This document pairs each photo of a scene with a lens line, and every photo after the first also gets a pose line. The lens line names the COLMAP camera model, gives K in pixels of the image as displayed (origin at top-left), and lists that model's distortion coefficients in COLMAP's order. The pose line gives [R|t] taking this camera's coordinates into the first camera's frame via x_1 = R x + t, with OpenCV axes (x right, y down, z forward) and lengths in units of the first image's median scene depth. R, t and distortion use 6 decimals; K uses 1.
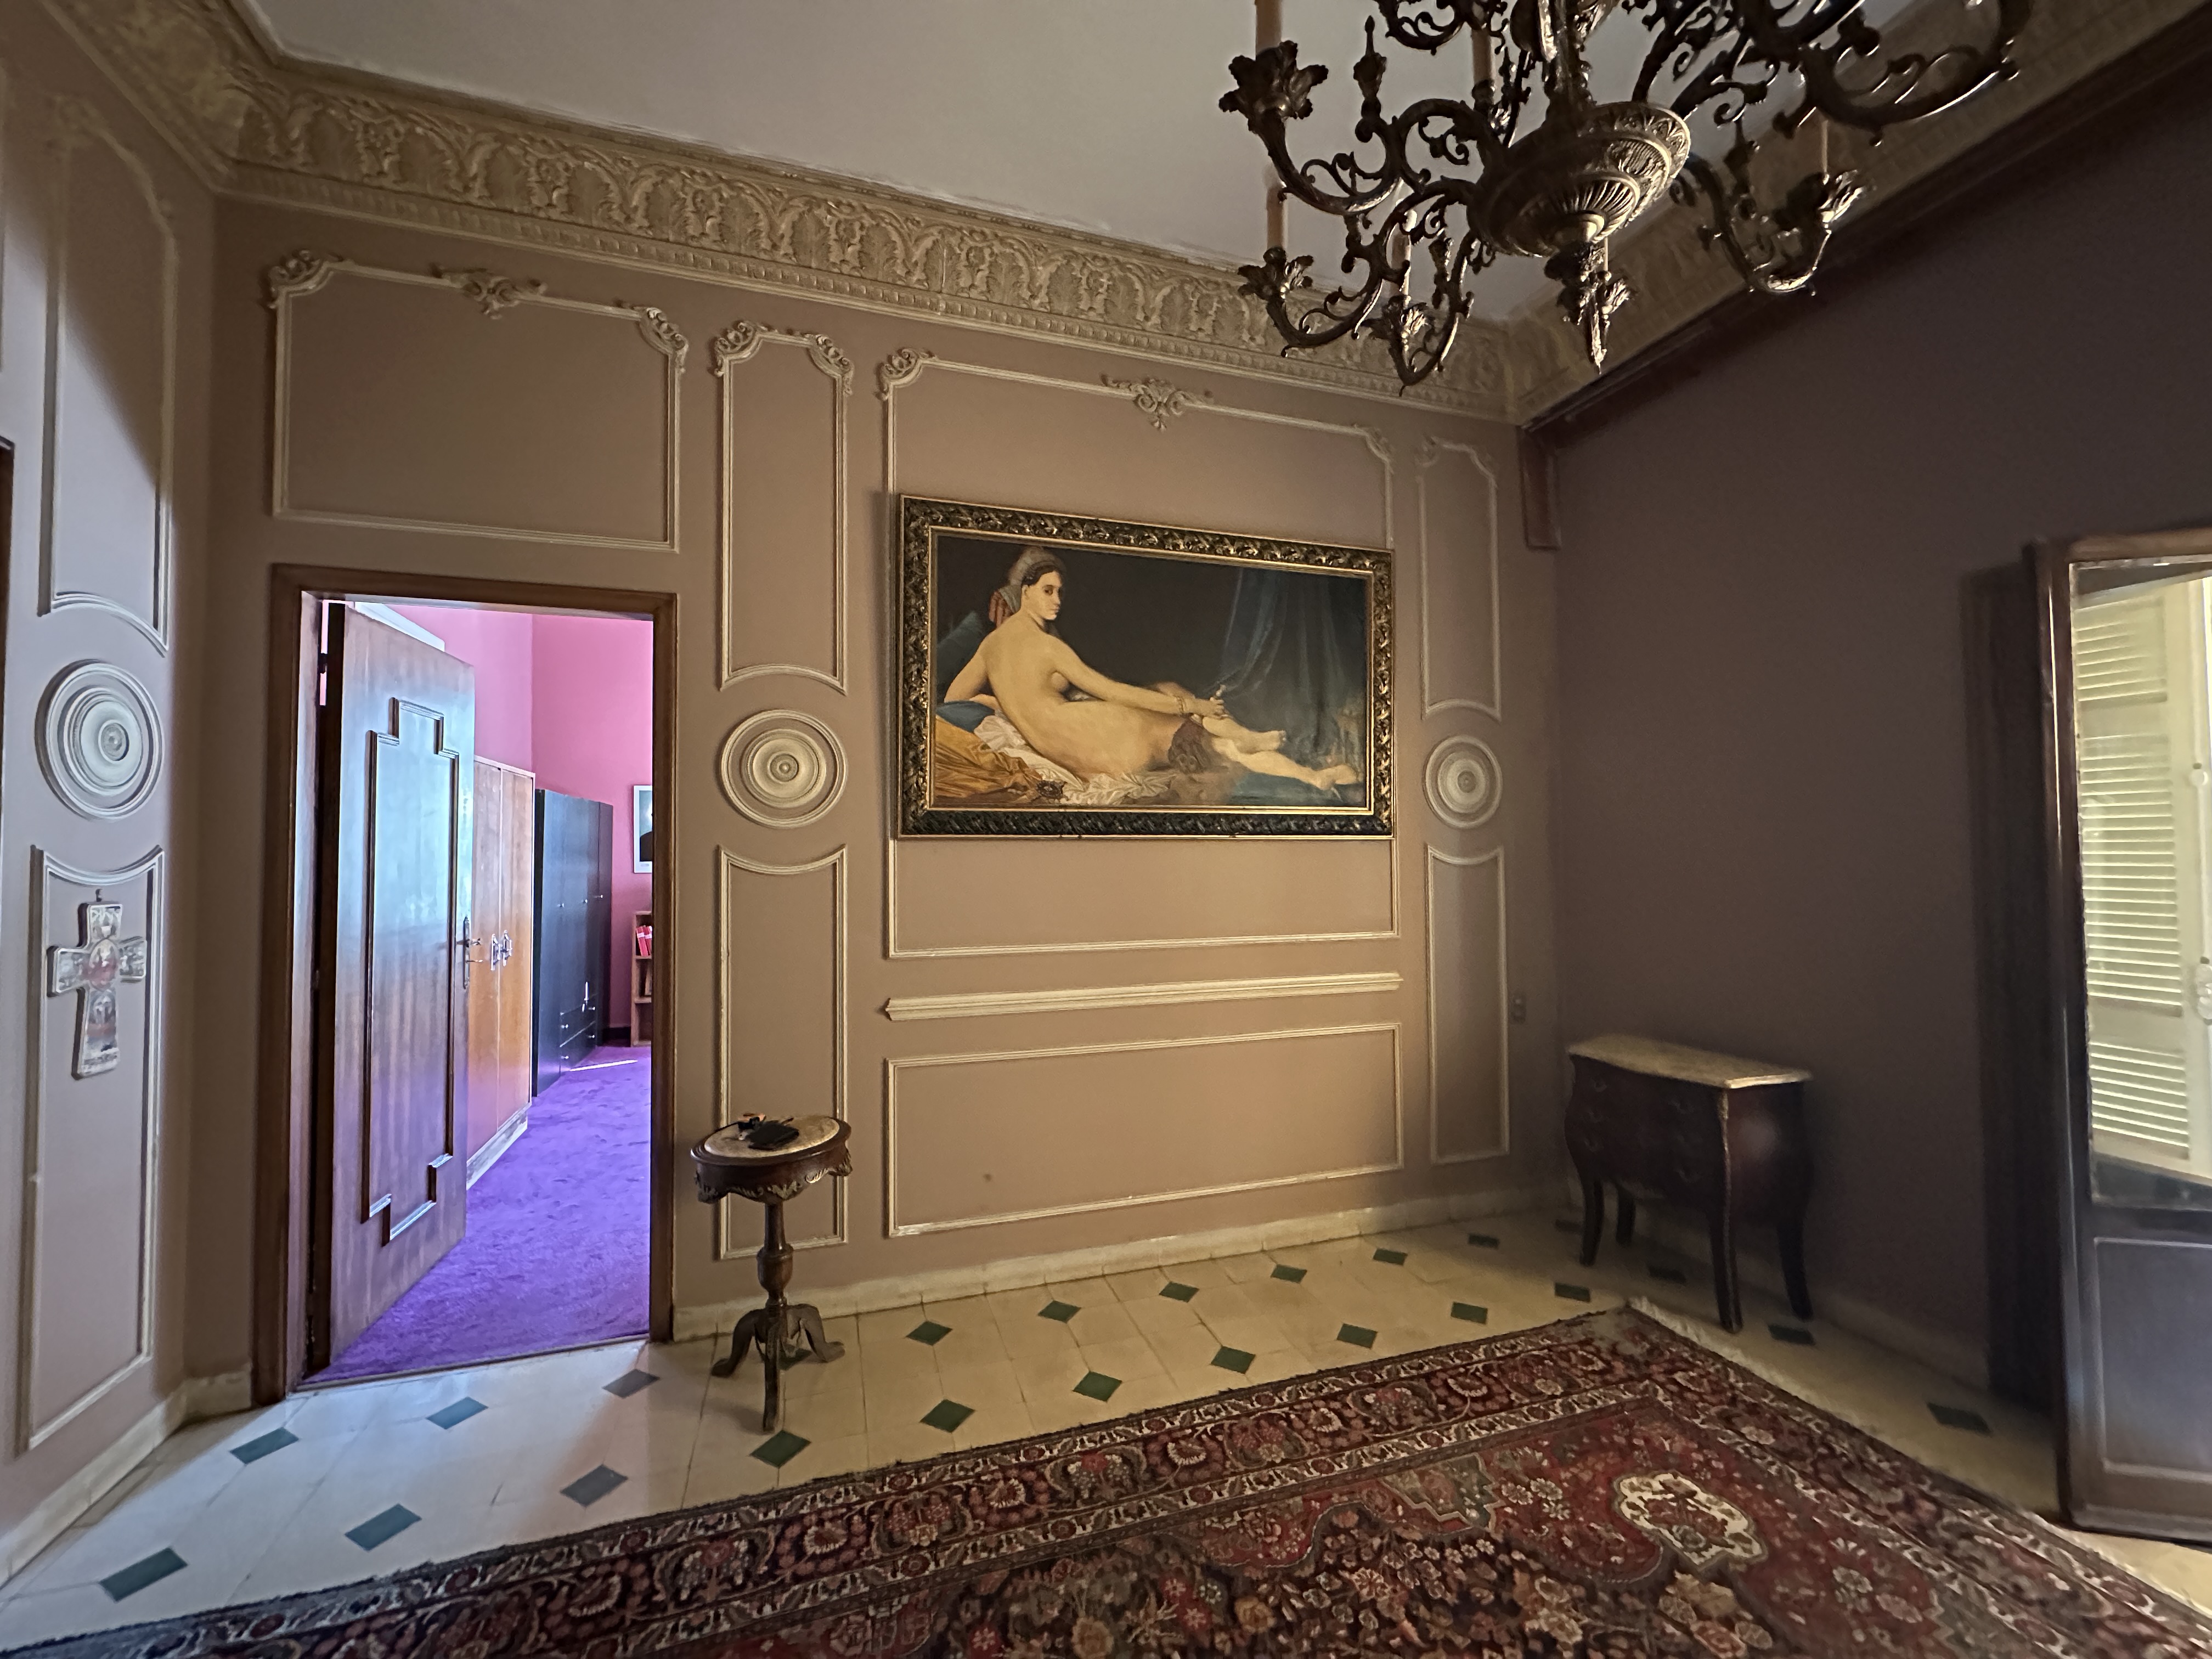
lens RADIAL K [[883.0, 0, 1099.3], [0, 883.0, 825.9], [0, 0, 1]] dist [-0.004285, 0.001650]
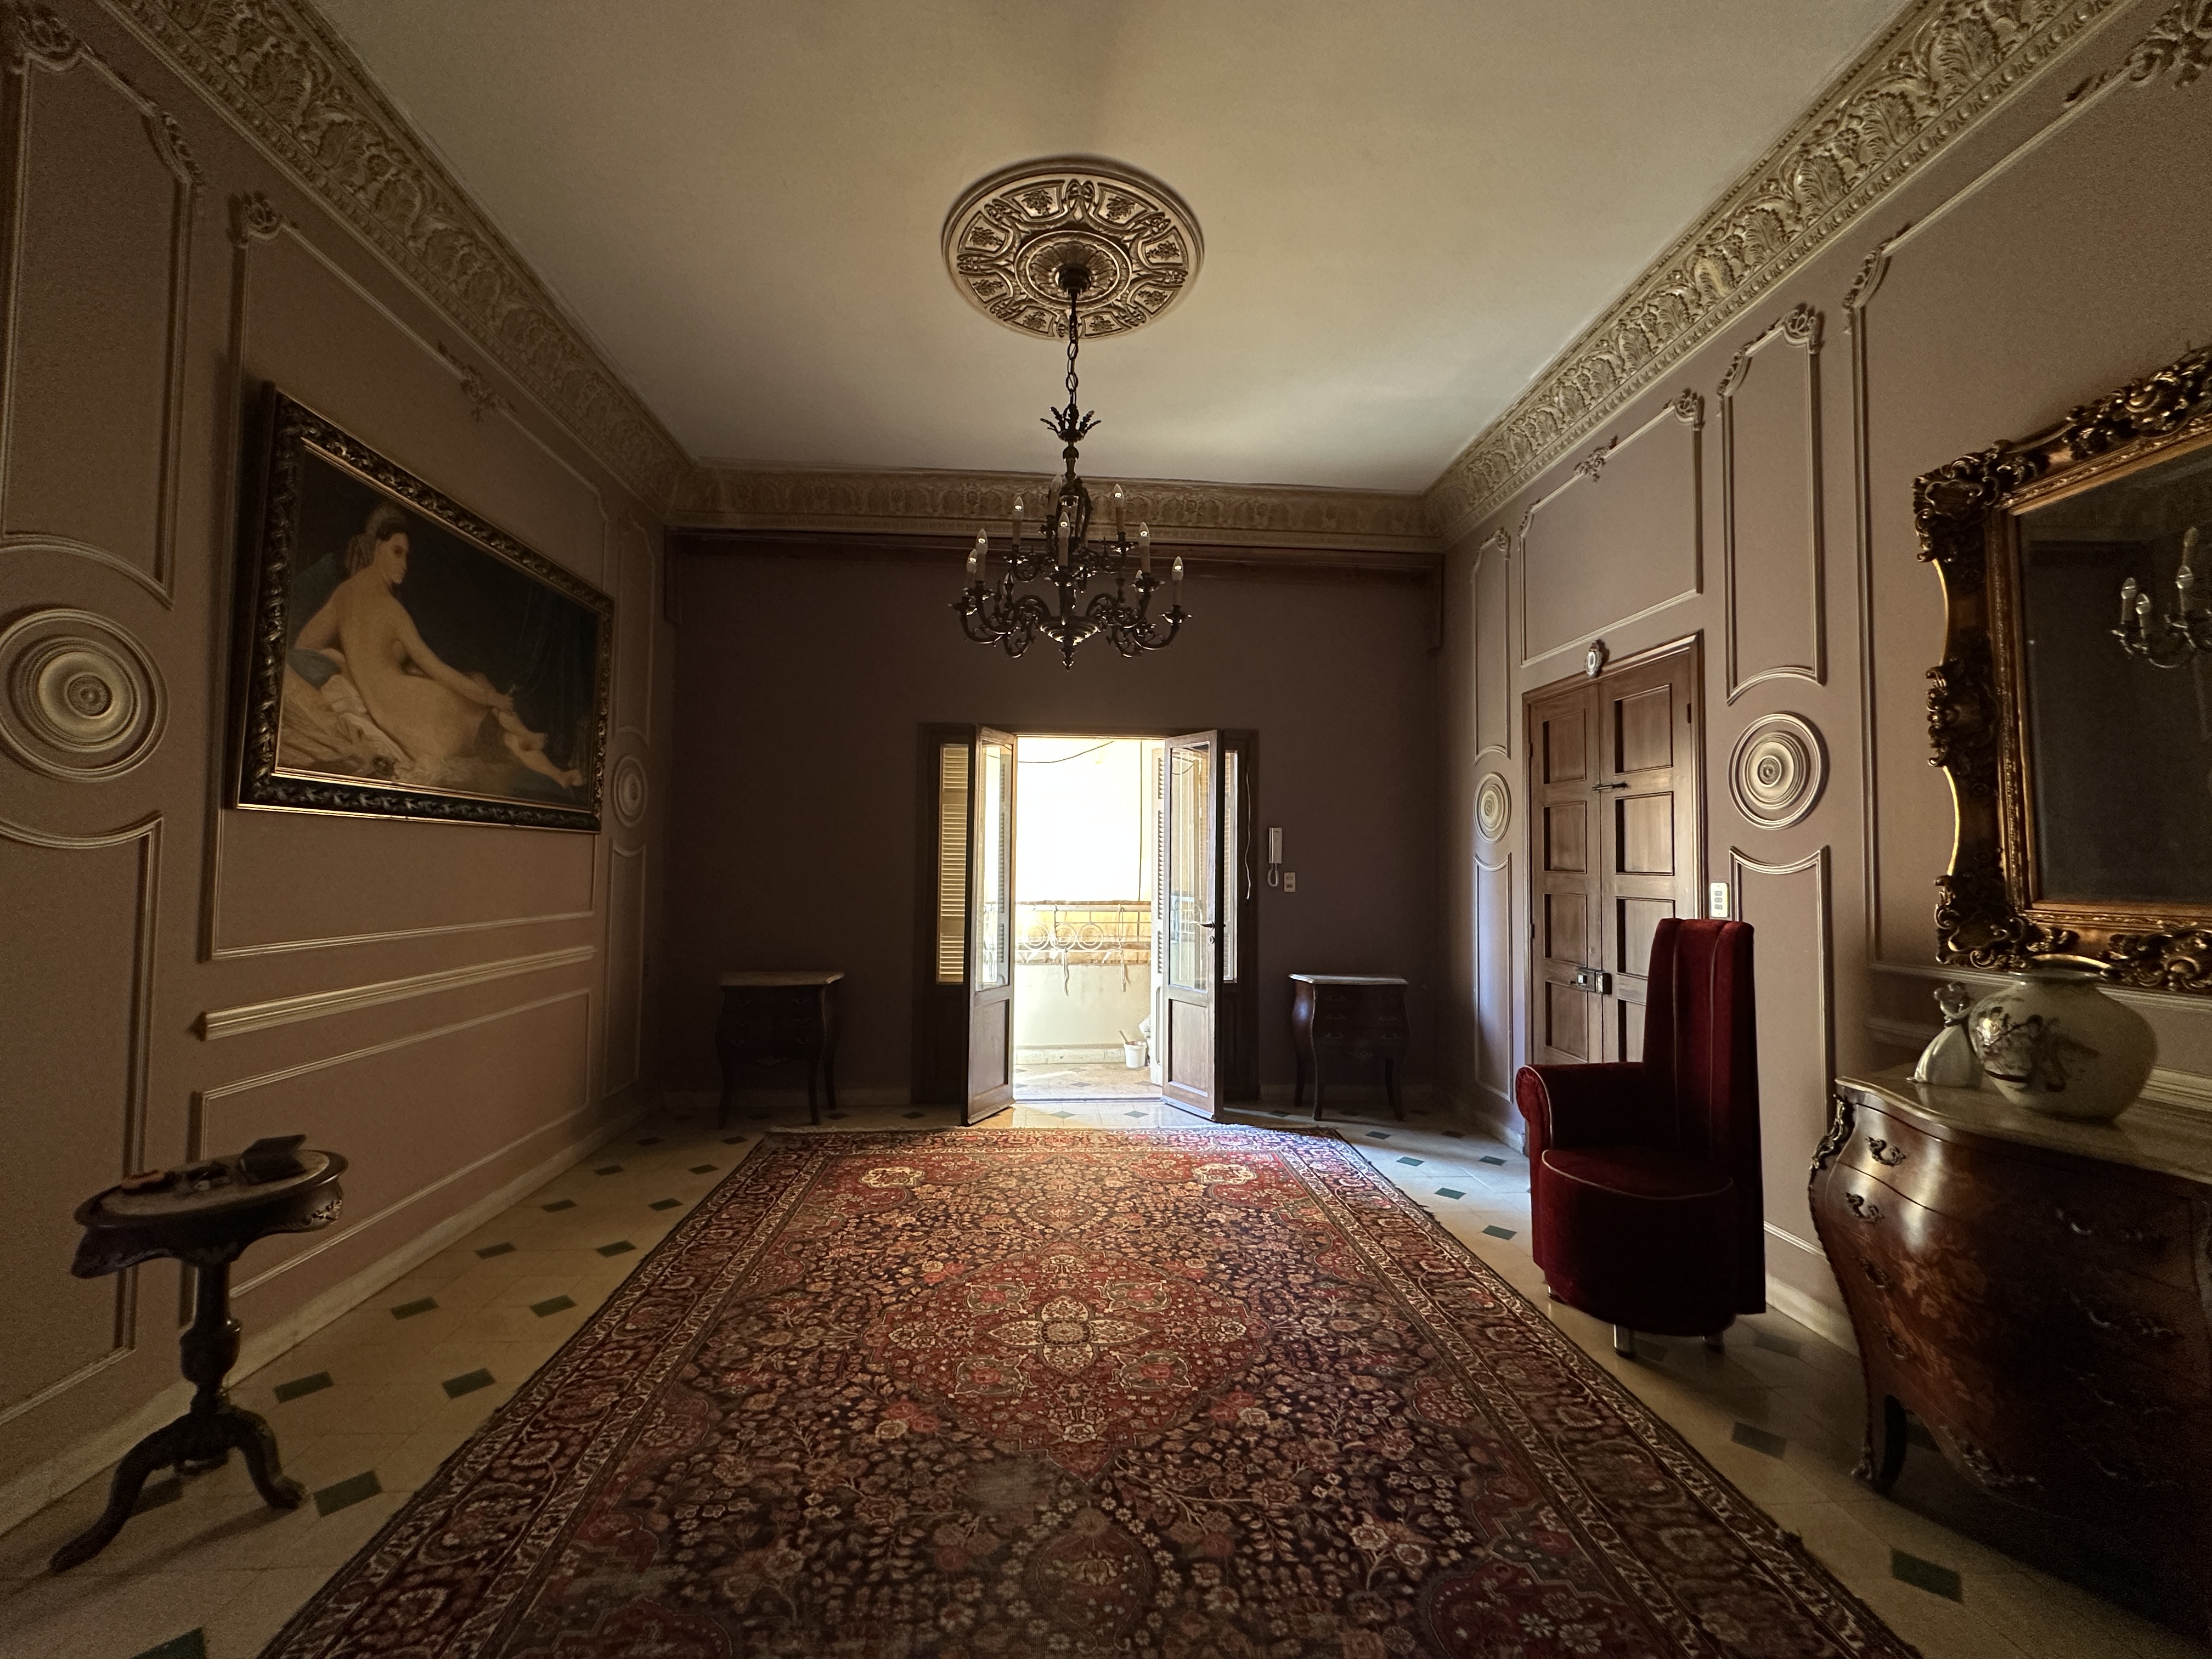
lens RADIAL K [[883.0, 0, 1104.9], [0, 883.0, 826.6], [0, 0, 1]] dist [-0.004285, 0.001650]
pose [[0.225654, 0.052533, 0.972790, -0.797926], [-0.043305, 0.998099, -0.043854, 0.031152], [-0.973244, -0.032231, 0.227500, 0.057012]]
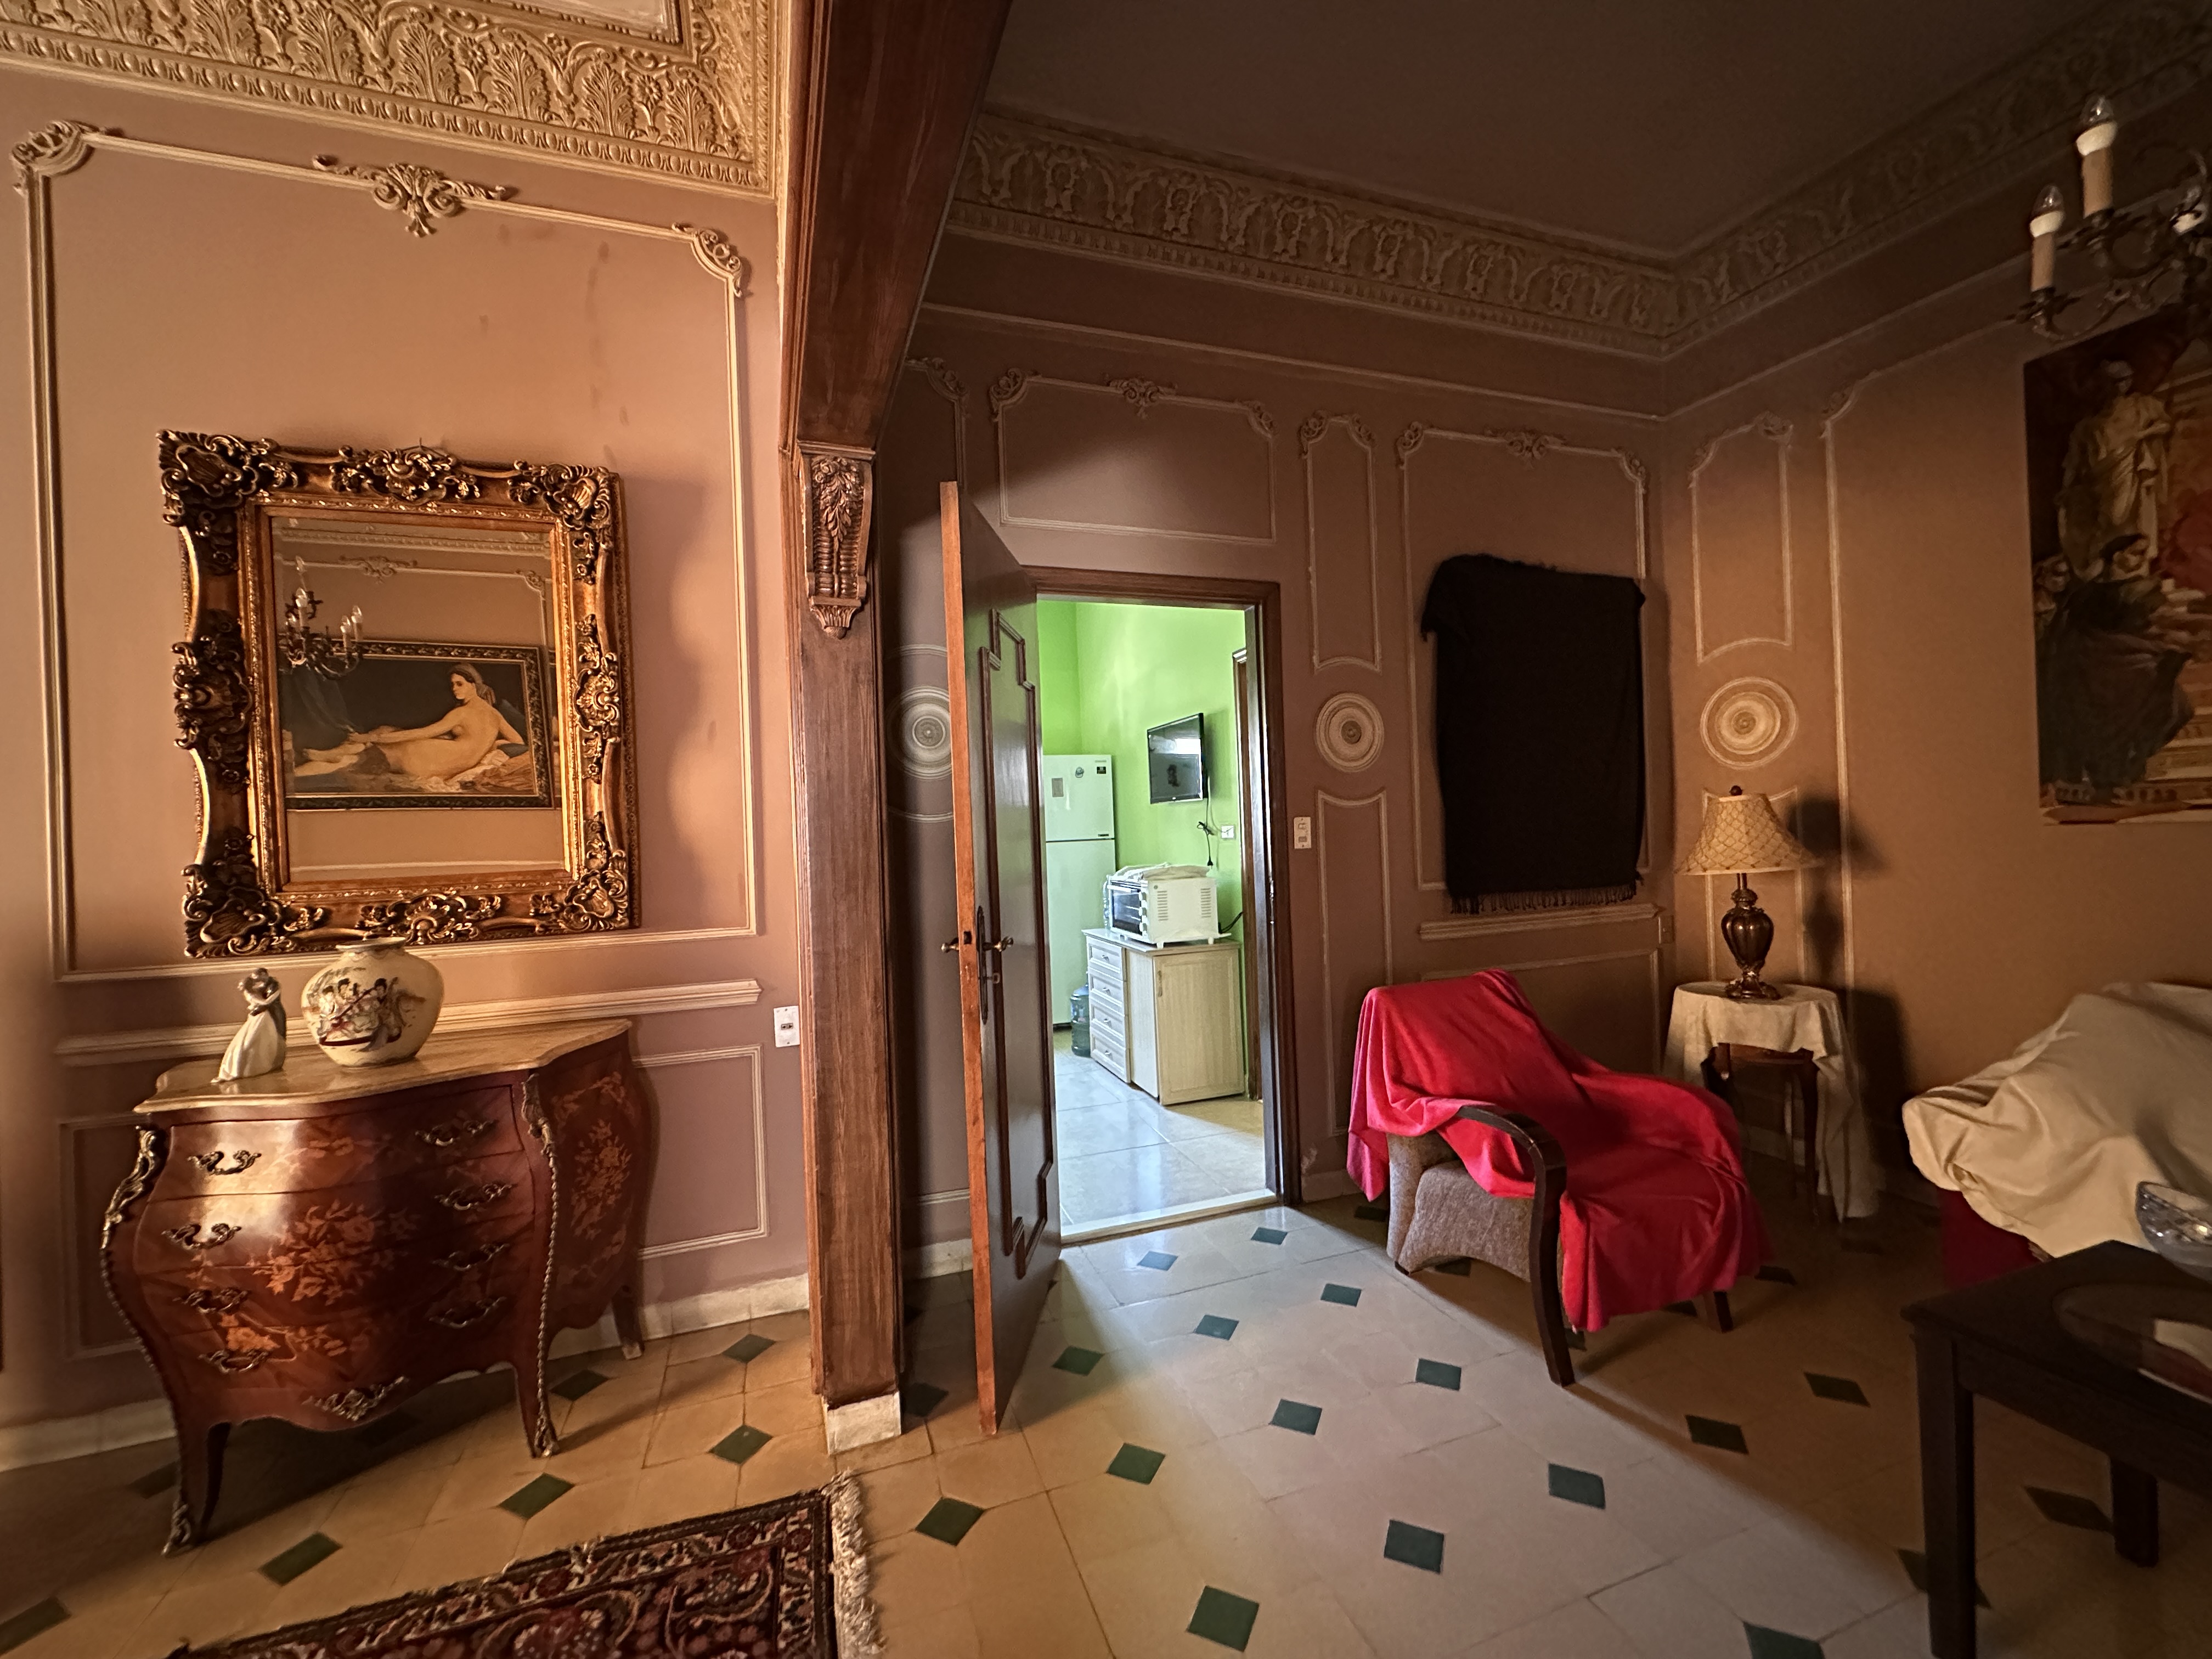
lens RADIAL K [[883.0, 0, 1101.4], [0, 883.0, 827.4], [0, 0, 1]] dist [-0.004285, 0.001650]
pose [[-0.997854, 0.046989, -0.045605, -0.604530], [0.048531, 0.998266, -0.033315, 0.038035], [0.043961, -0.035457, -0.998404, 0.272922]]
